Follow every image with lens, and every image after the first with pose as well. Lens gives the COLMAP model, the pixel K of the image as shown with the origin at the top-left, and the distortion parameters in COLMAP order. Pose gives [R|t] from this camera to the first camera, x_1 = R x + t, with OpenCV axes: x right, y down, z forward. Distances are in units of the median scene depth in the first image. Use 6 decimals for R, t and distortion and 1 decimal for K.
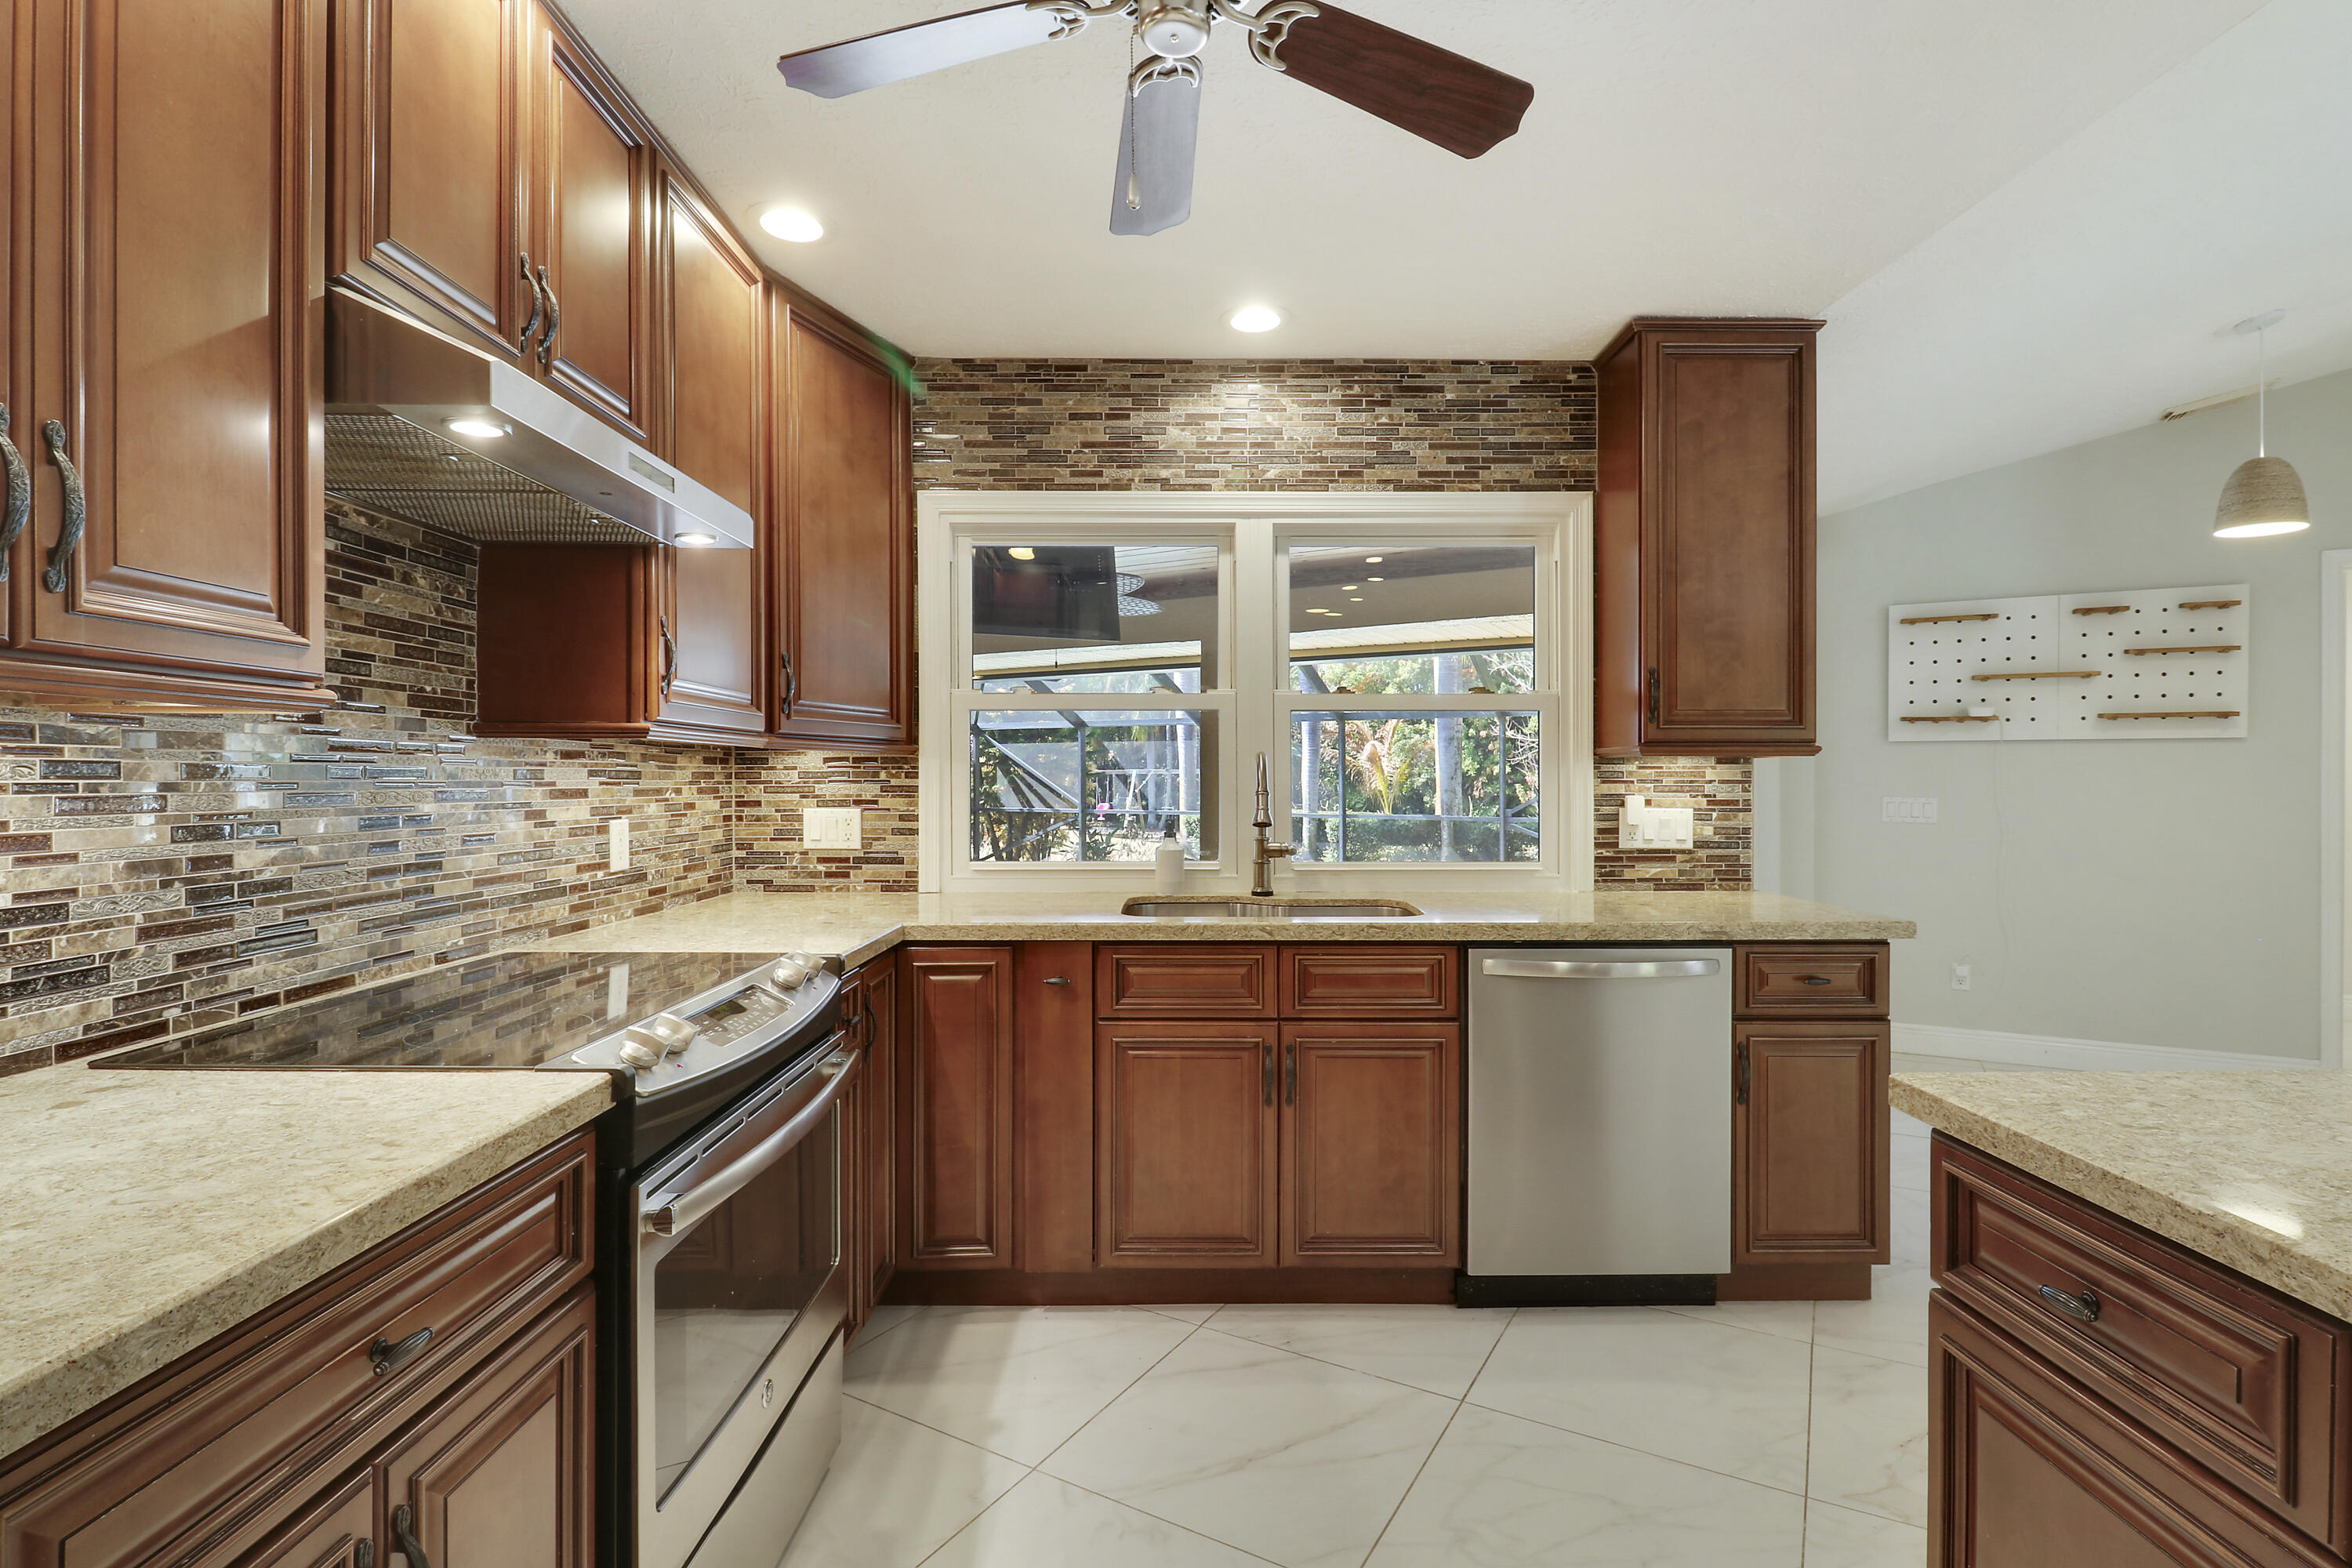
lens RADIAL K [[1108.8, 0, 1180.3], [0, 1108.8, 795.3], [0, 0, 1]] dist [0.003393, -0.013106]
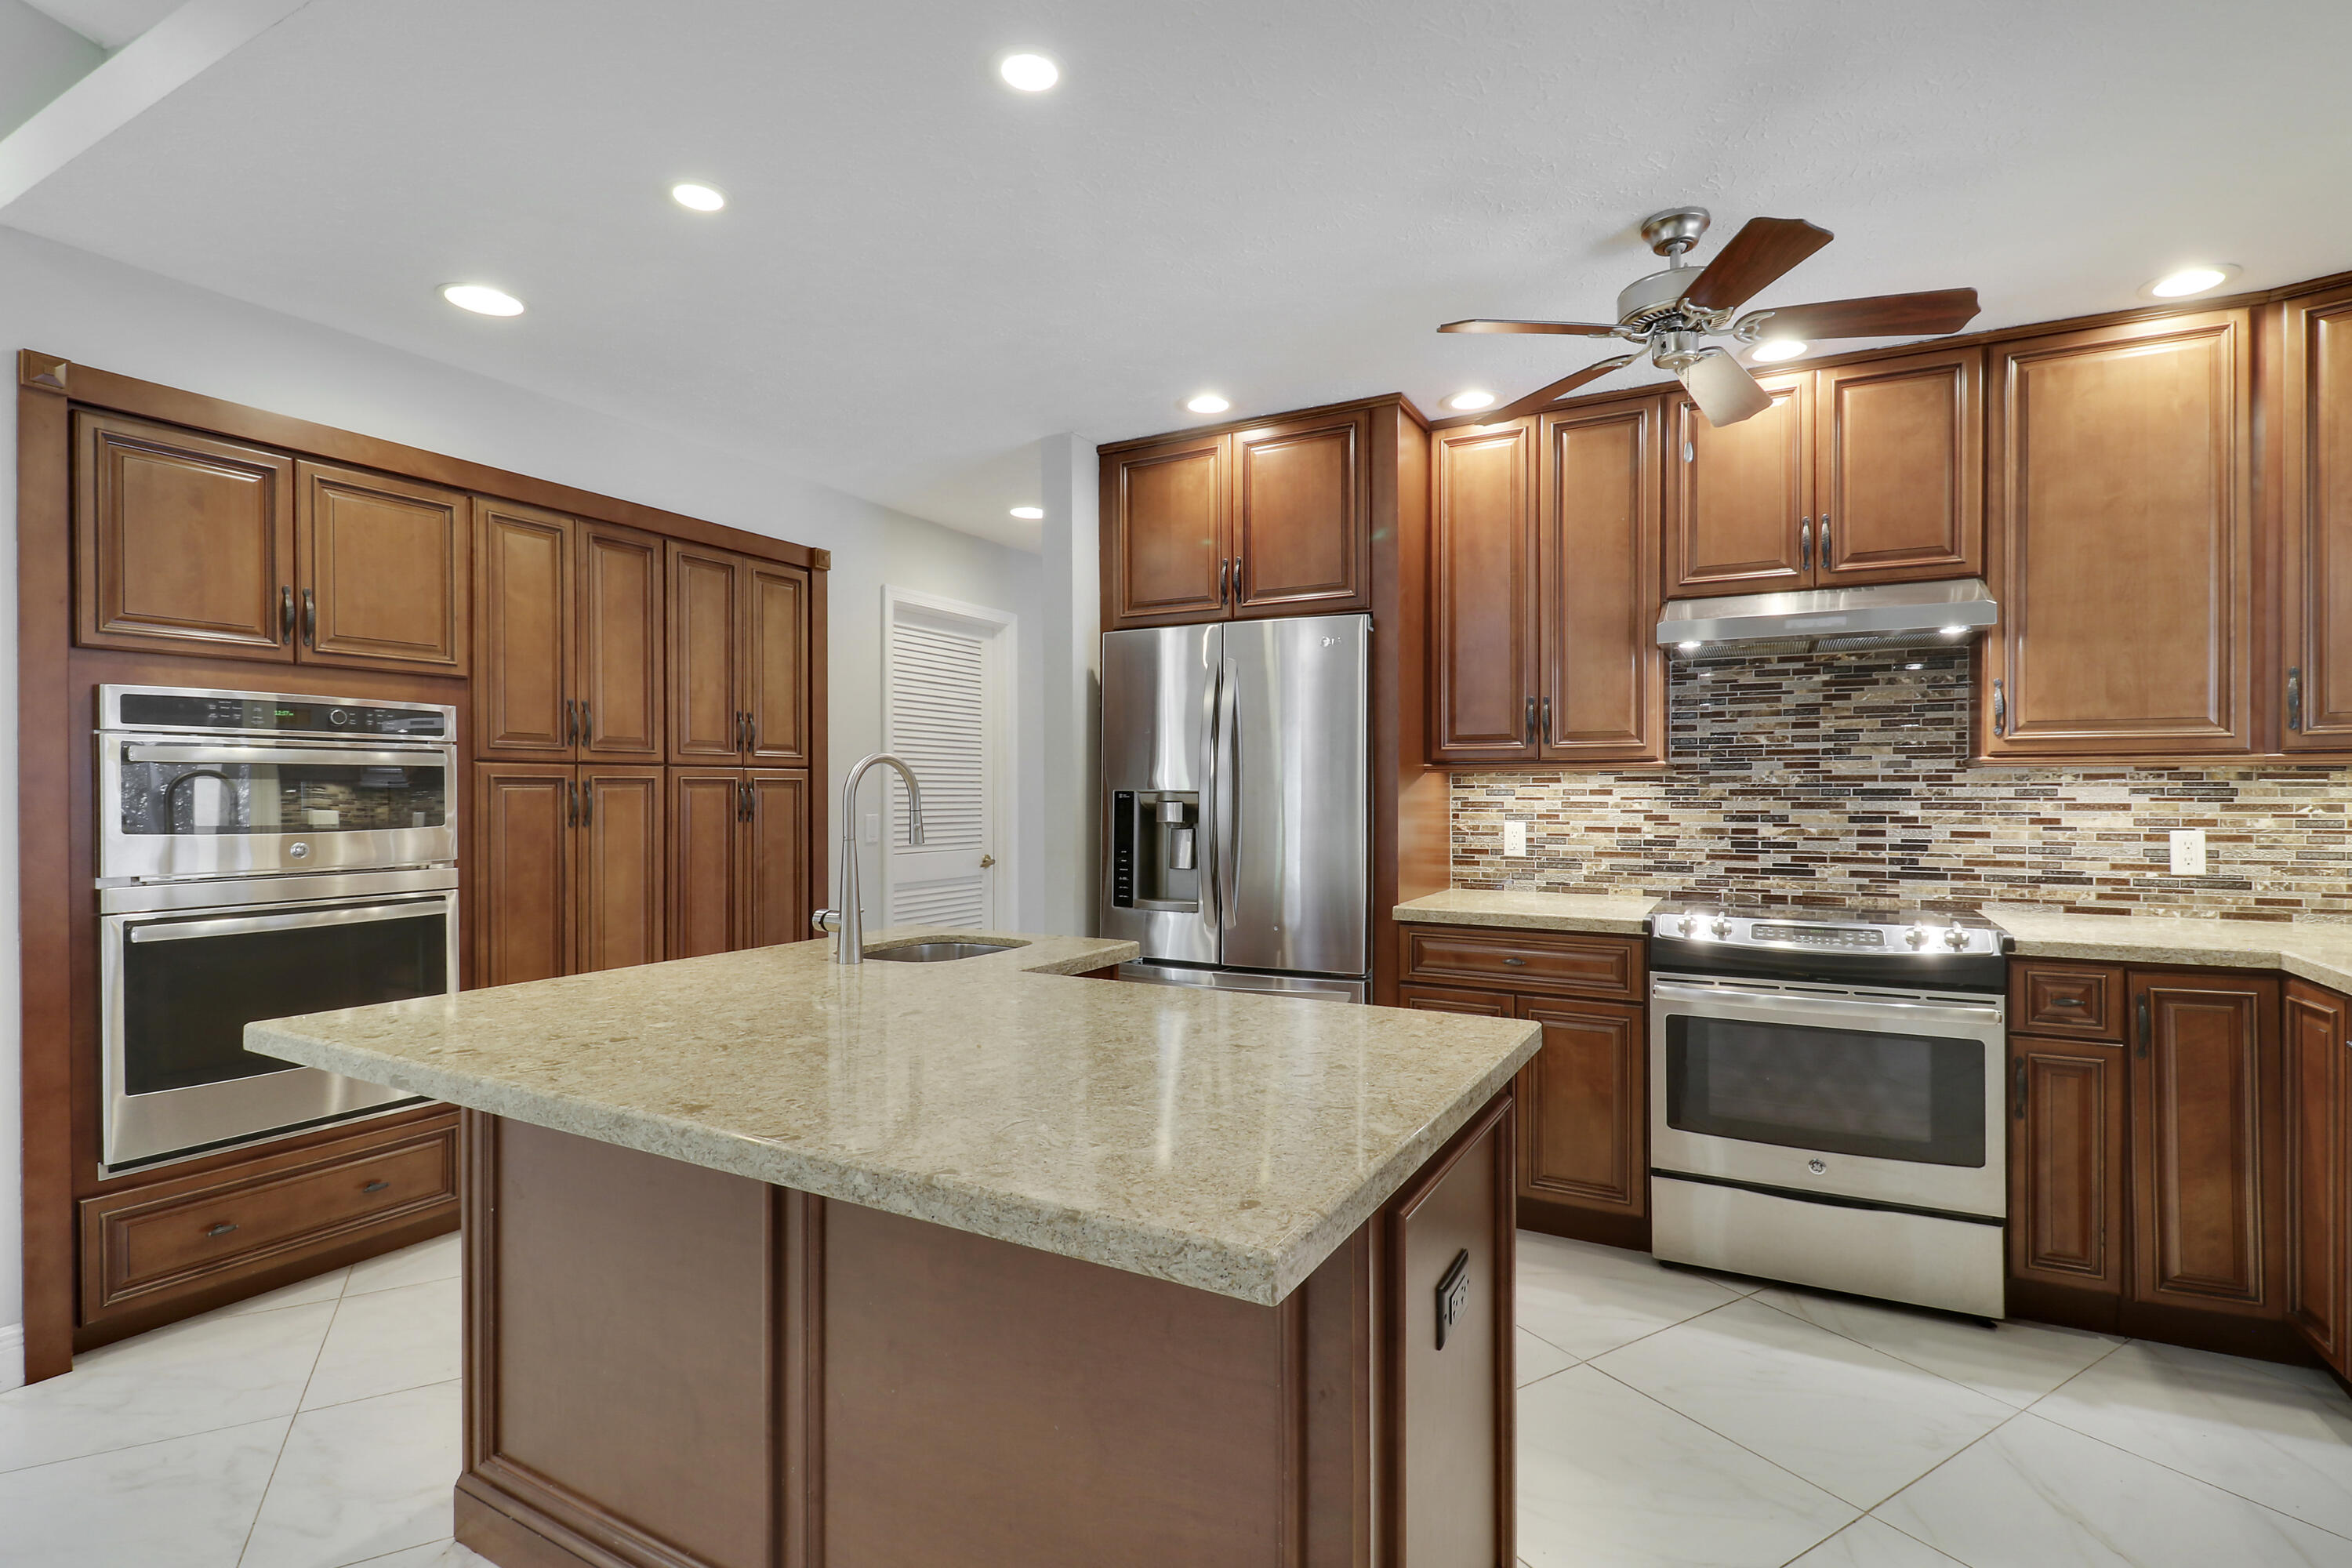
lens RADIAL K [[1108.8, 0, 1188.4], [0, 1108.8, 794.6], [0, 0, 1]] dist [0.003393, -0.013106]
pose [[-0.478929, 0.001500, -0.877852, 0.797599], [-0.012908, 0.999878, 0.008751, -0.009854], [0.877759, 0.015523, -0.478851, 0.503375]]
